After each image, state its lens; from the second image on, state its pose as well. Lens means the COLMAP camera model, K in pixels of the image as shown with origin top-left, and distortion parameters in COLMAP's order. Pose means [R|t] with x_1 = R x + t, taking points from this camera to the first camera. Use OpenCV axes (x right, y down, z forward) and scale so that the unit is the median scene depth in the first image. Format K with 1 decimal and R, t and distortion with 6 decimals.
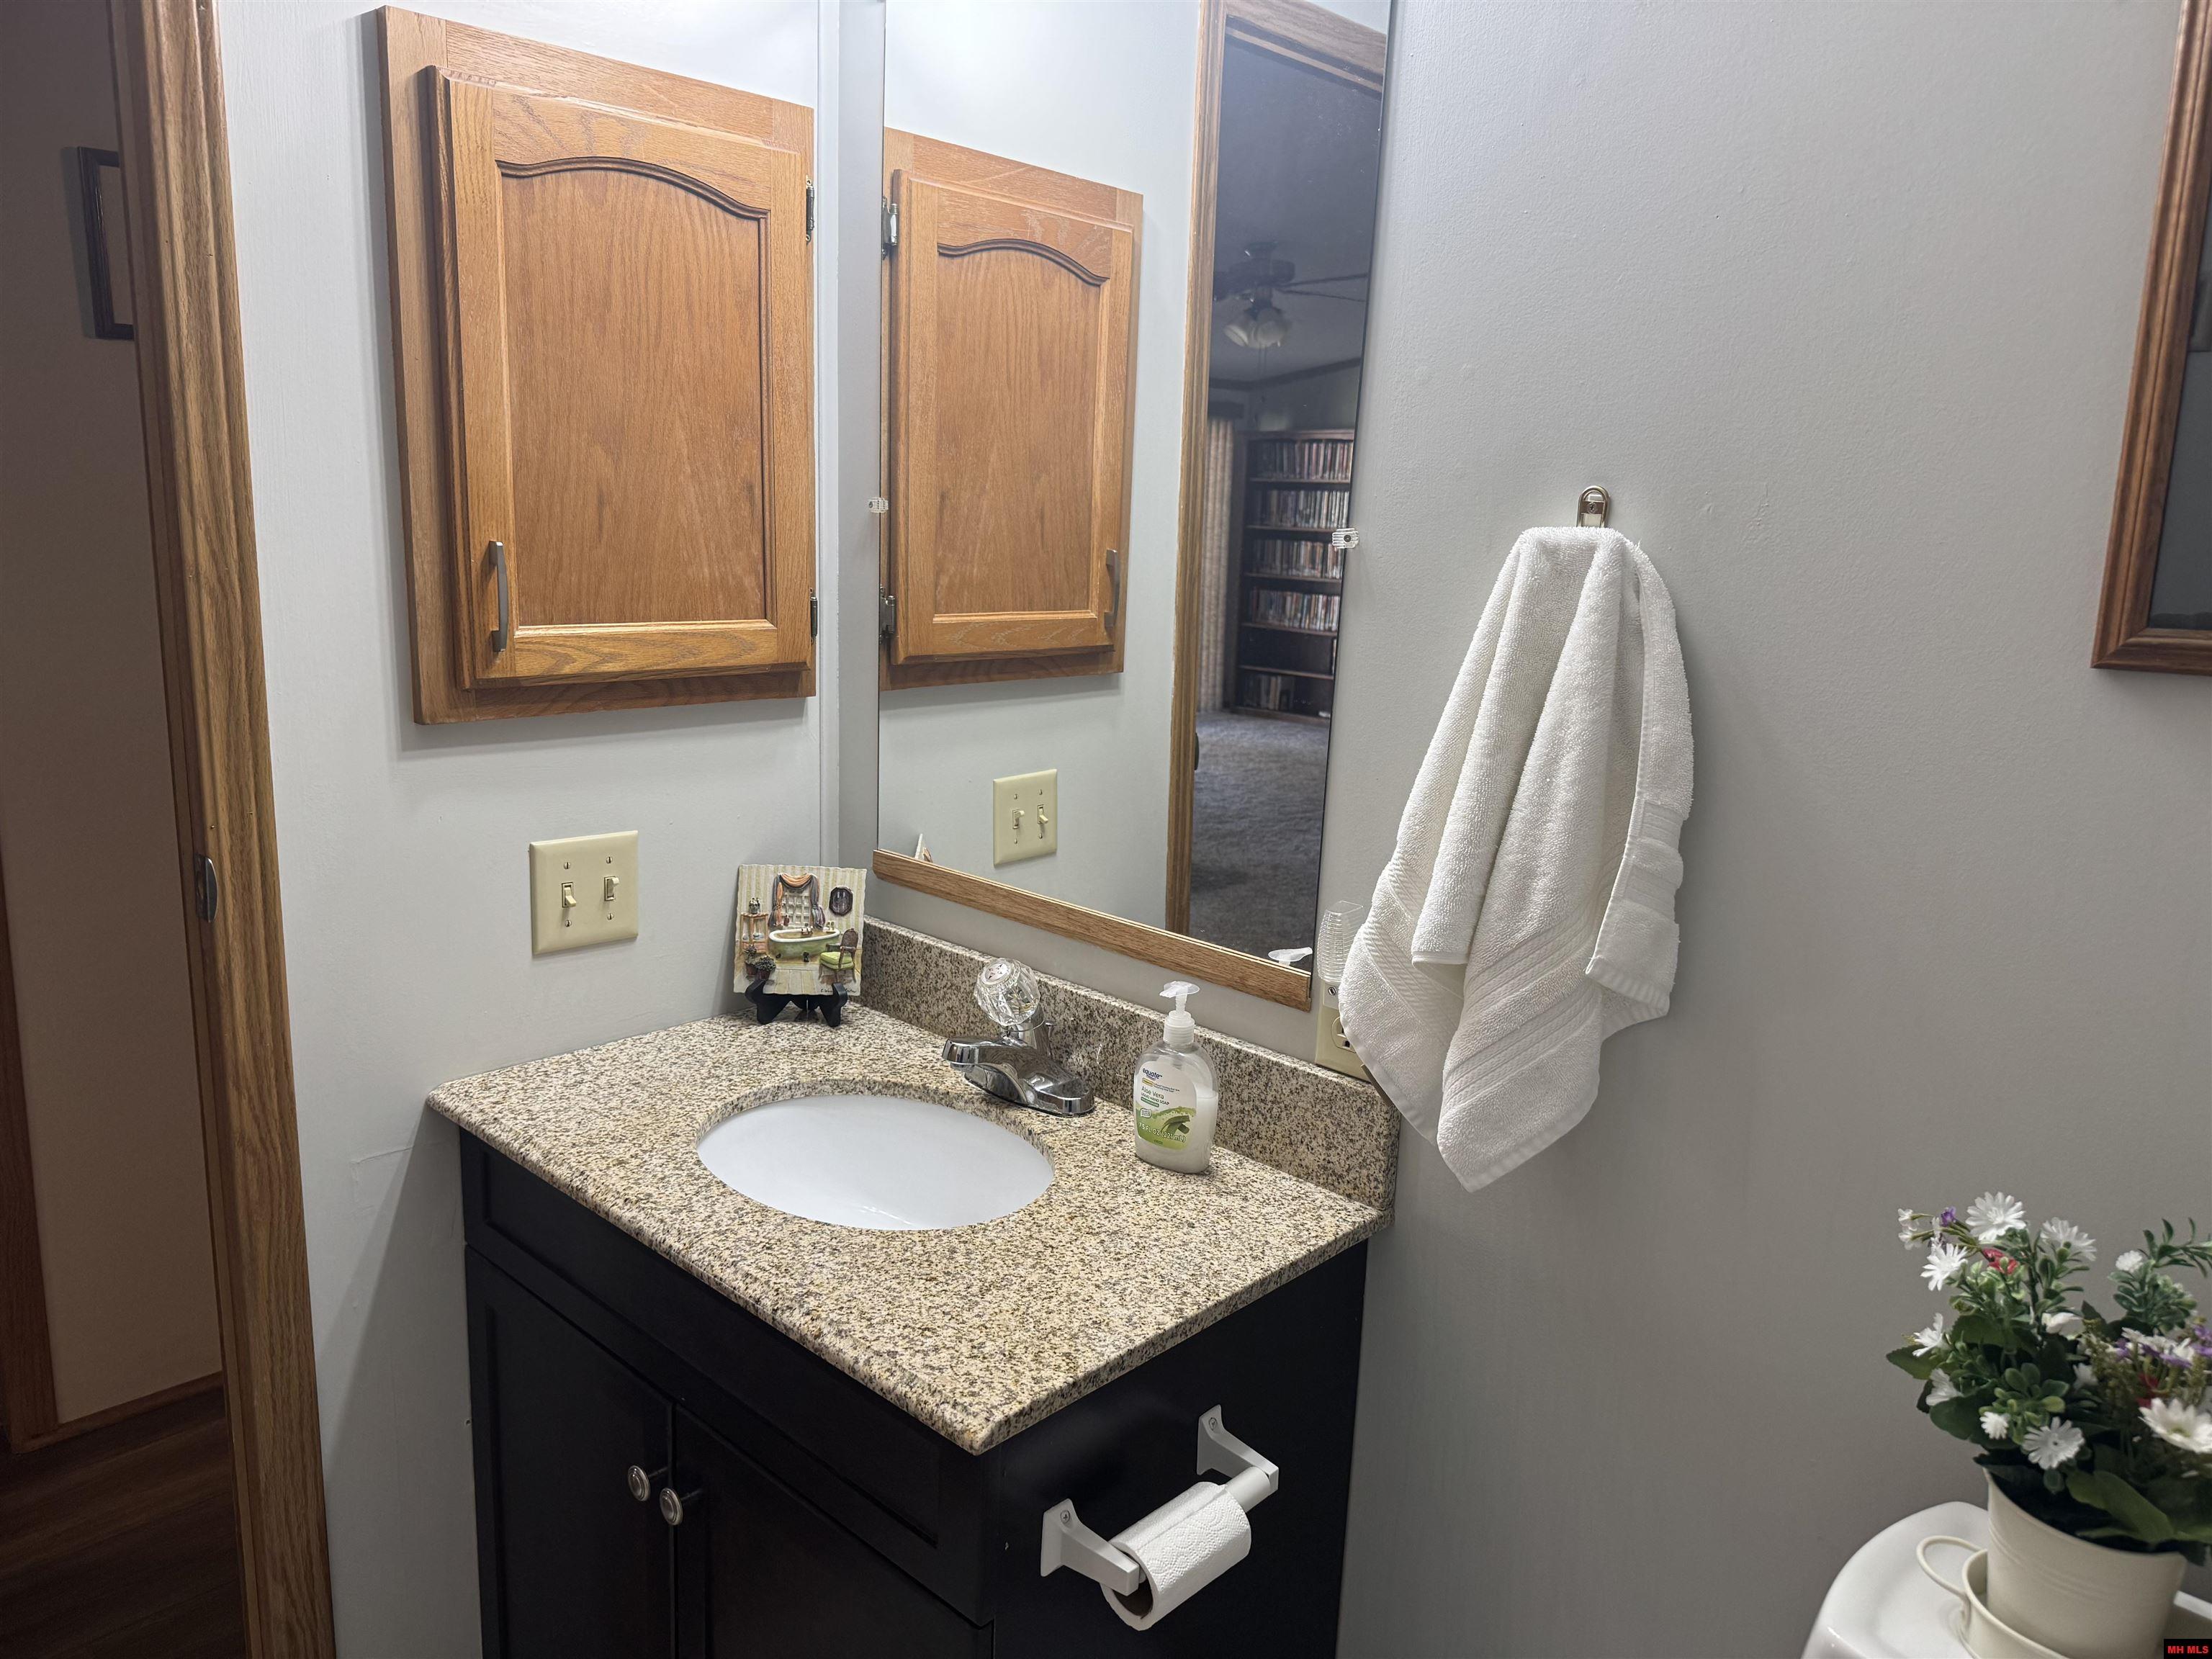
lens RADIAL K [[1555.1, 0, 1104.5], [0, 1555.1, 824.5], [0, 0, 1]] dist [0.071493, -0.085289]
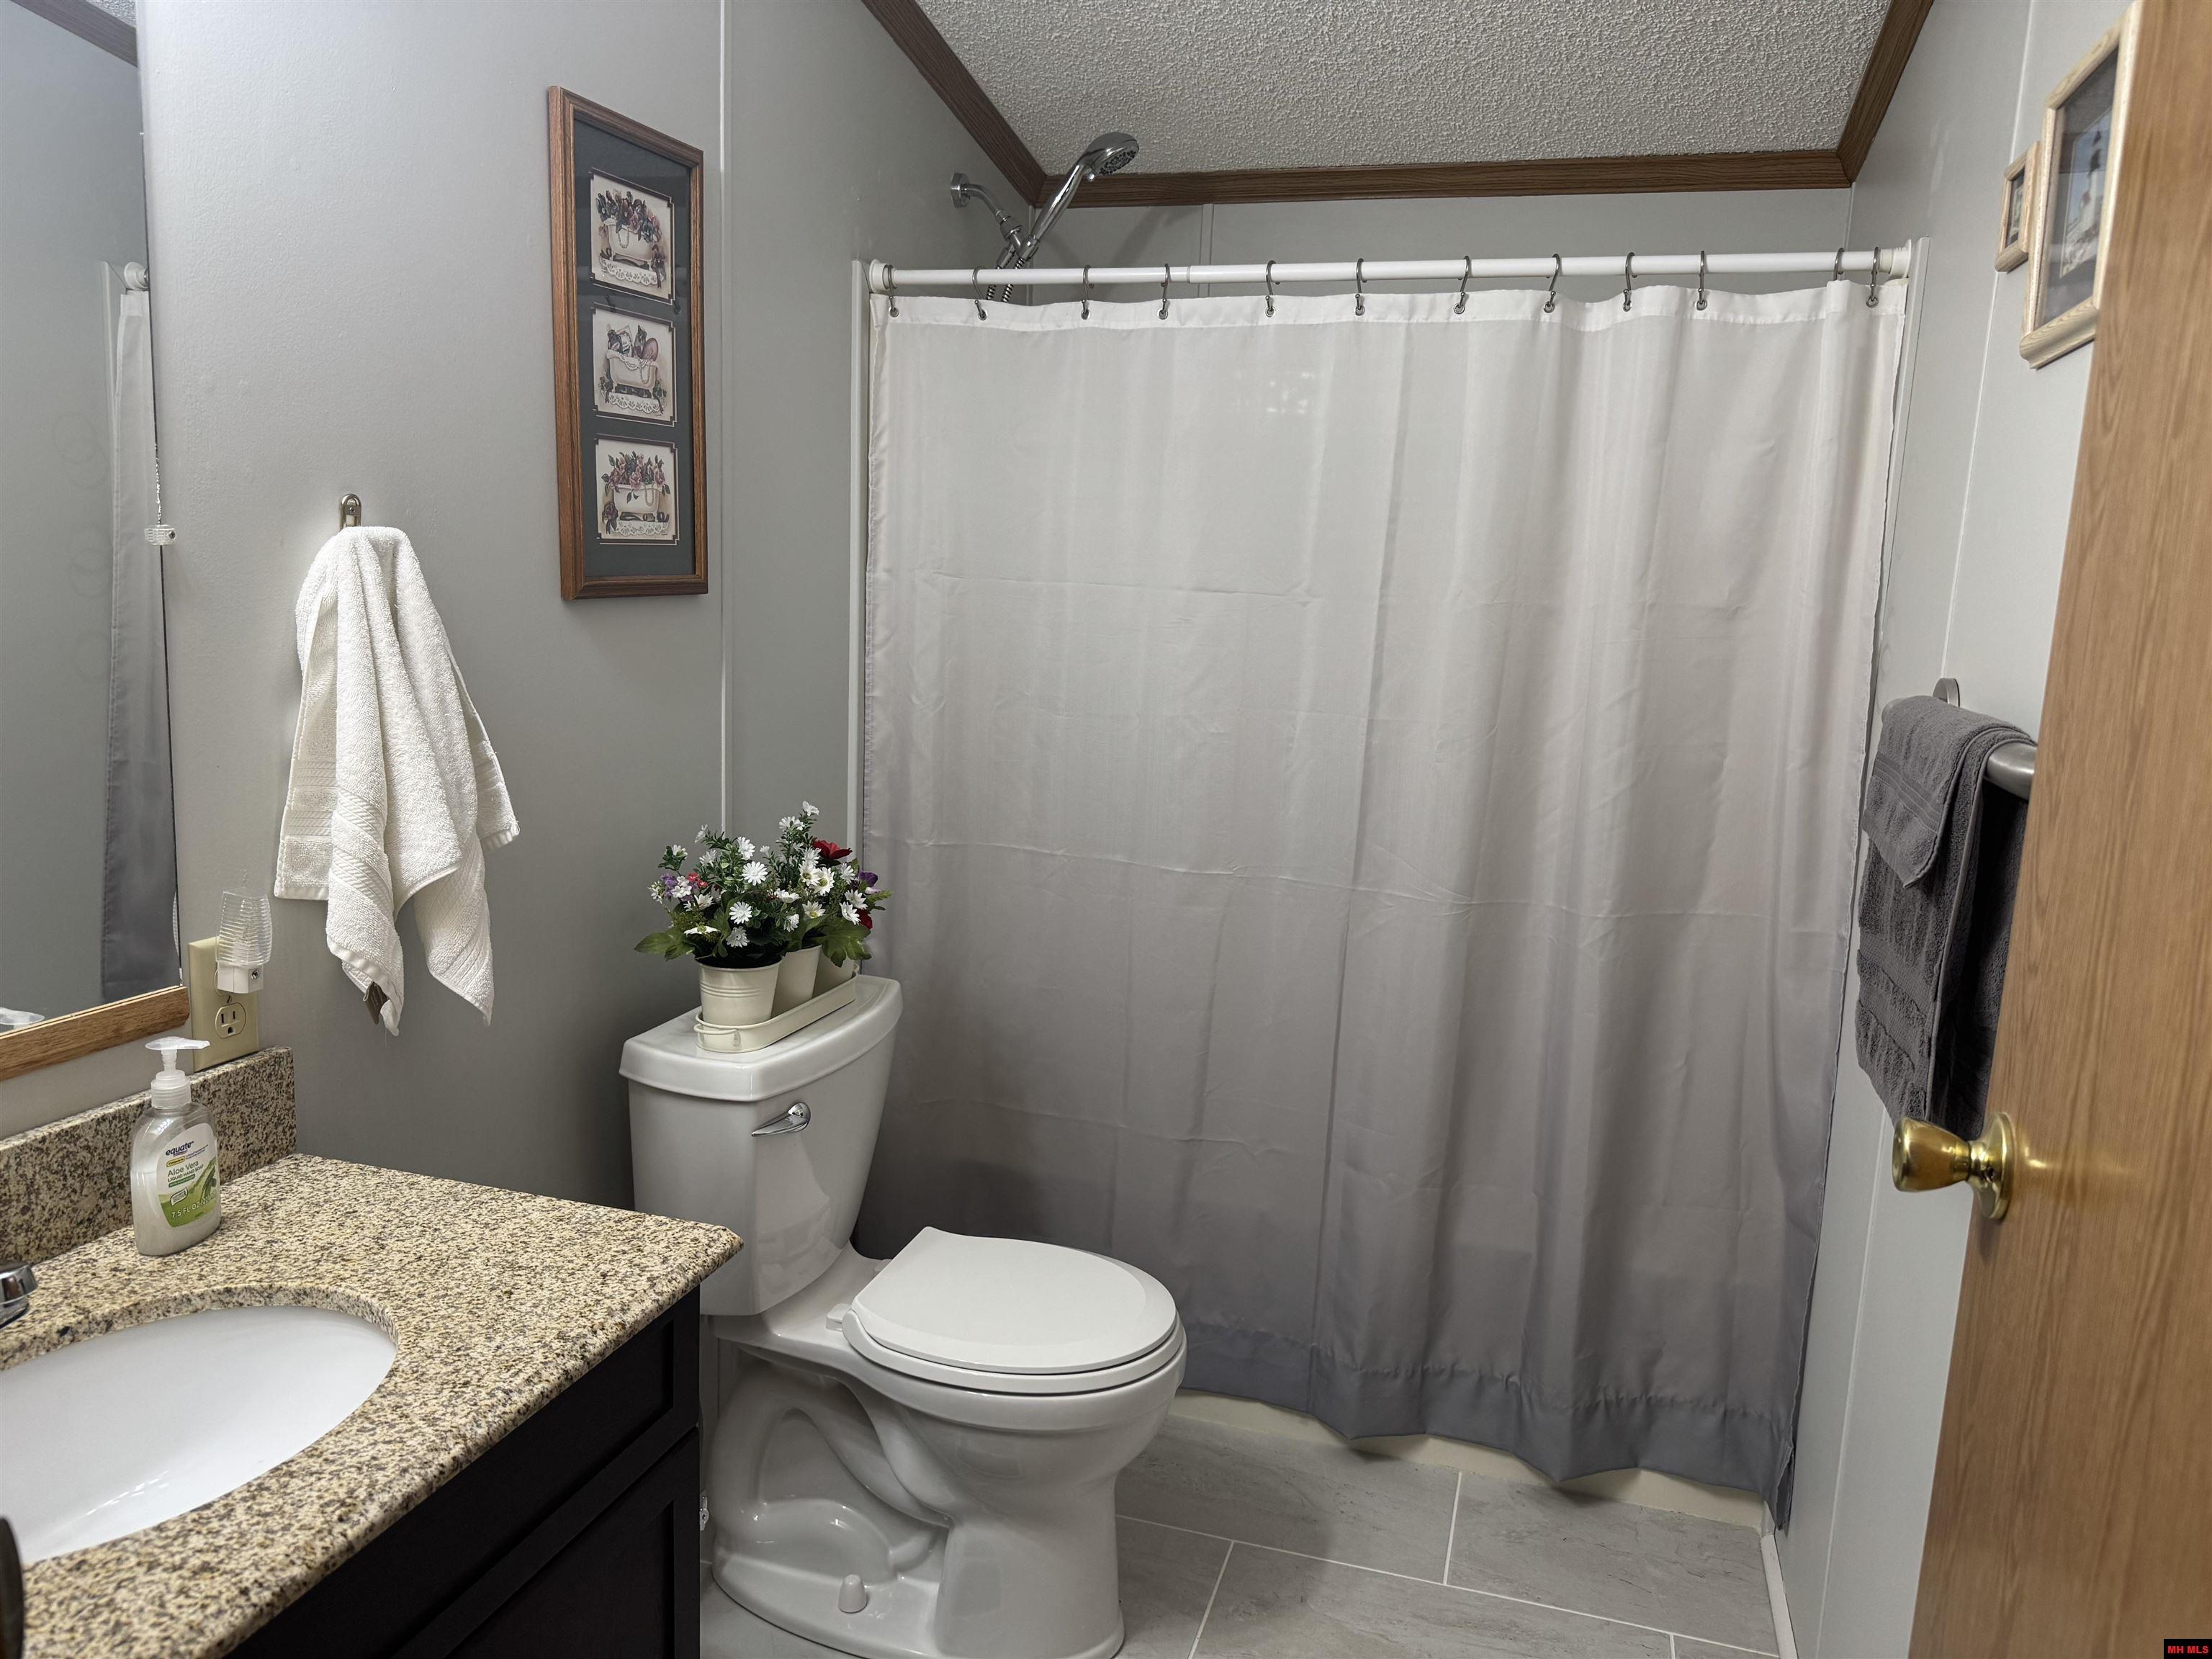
lens RADIAL K [[1555.1, 0, 1111.3], [0, 1555.1, 828.3], [0, 0, 1]] dist [0.071493, -0.085289]
pose [[-0.441782, -0.204185, 0.873577, -1.127593], [0.123384, 0.950672, 0.284603, -0.240759], [-0.888597, 0.233518, -0.394797, 0.997323]]
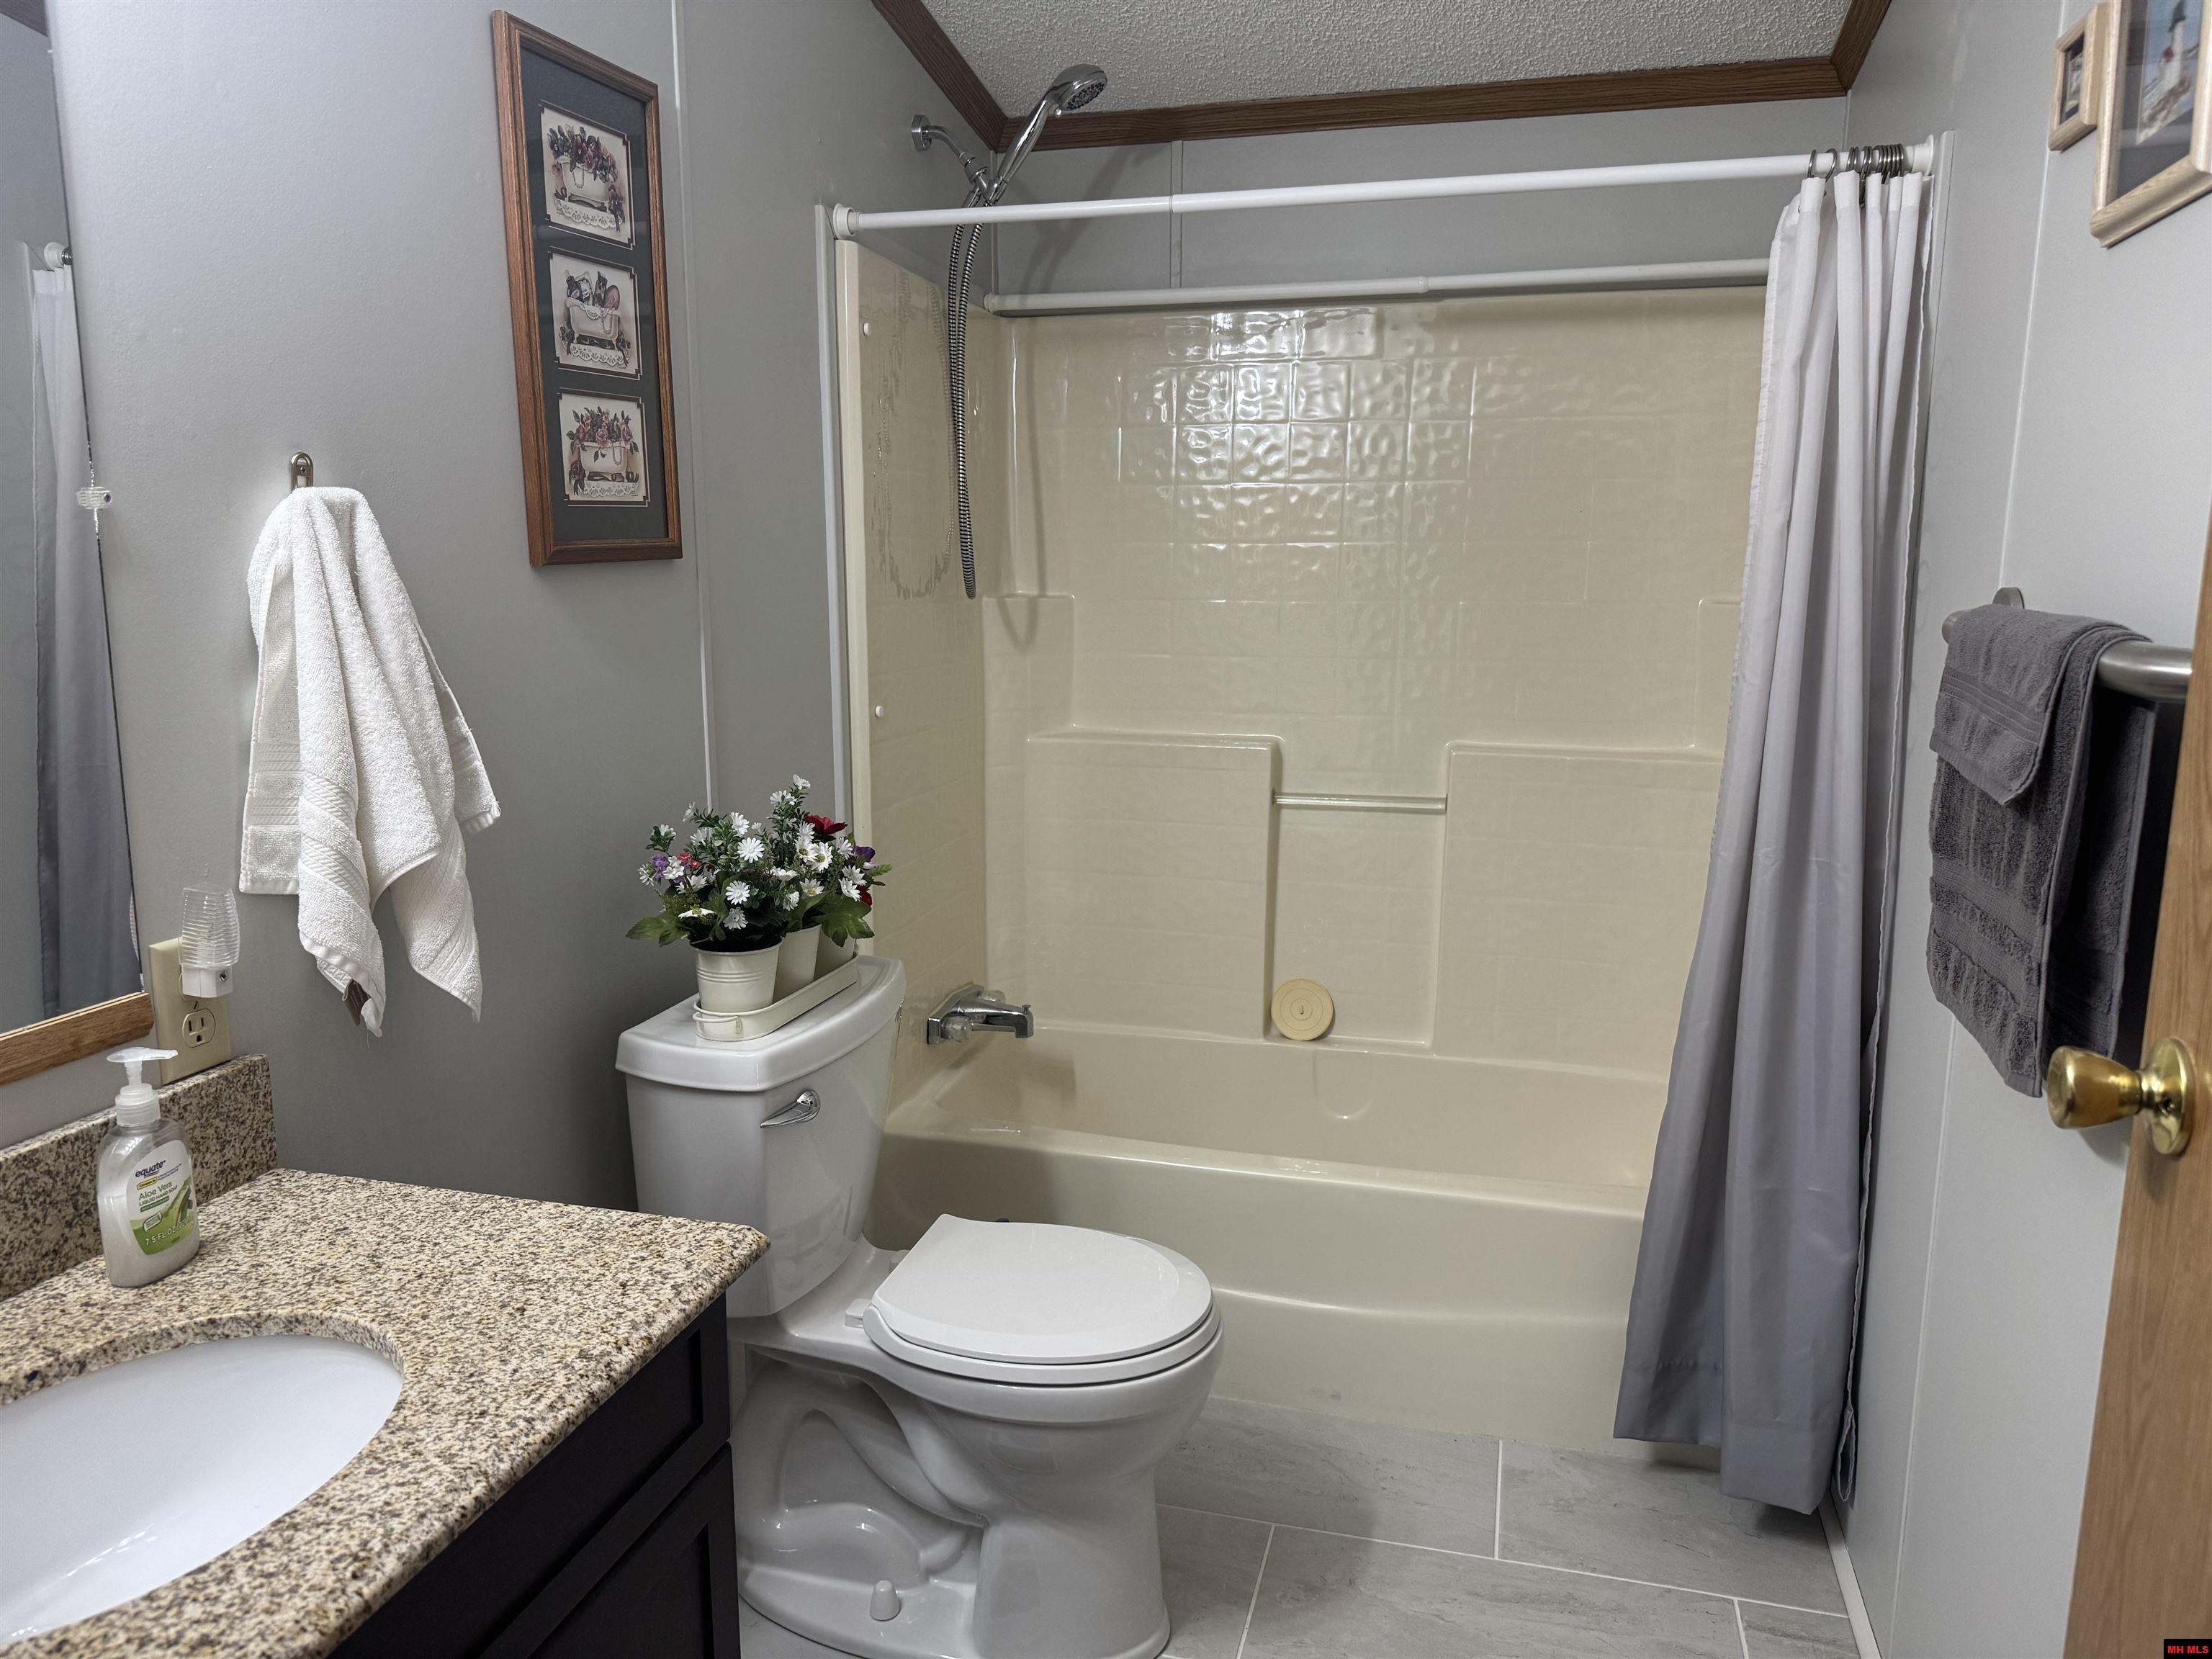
lens RADIAL K [[1555.1, 0, 1097.1], [0, 1555.1, 827.6], [0, 0, 1]] dist [0.071493, -0.085289]
pose [[-0.463126, -0.196903, 0.864143, -1.031721], [0.159551, 0.940558, 0.299824, -0.205623], [-0.871813, 0.276731, -0.404181, 1.012523]]
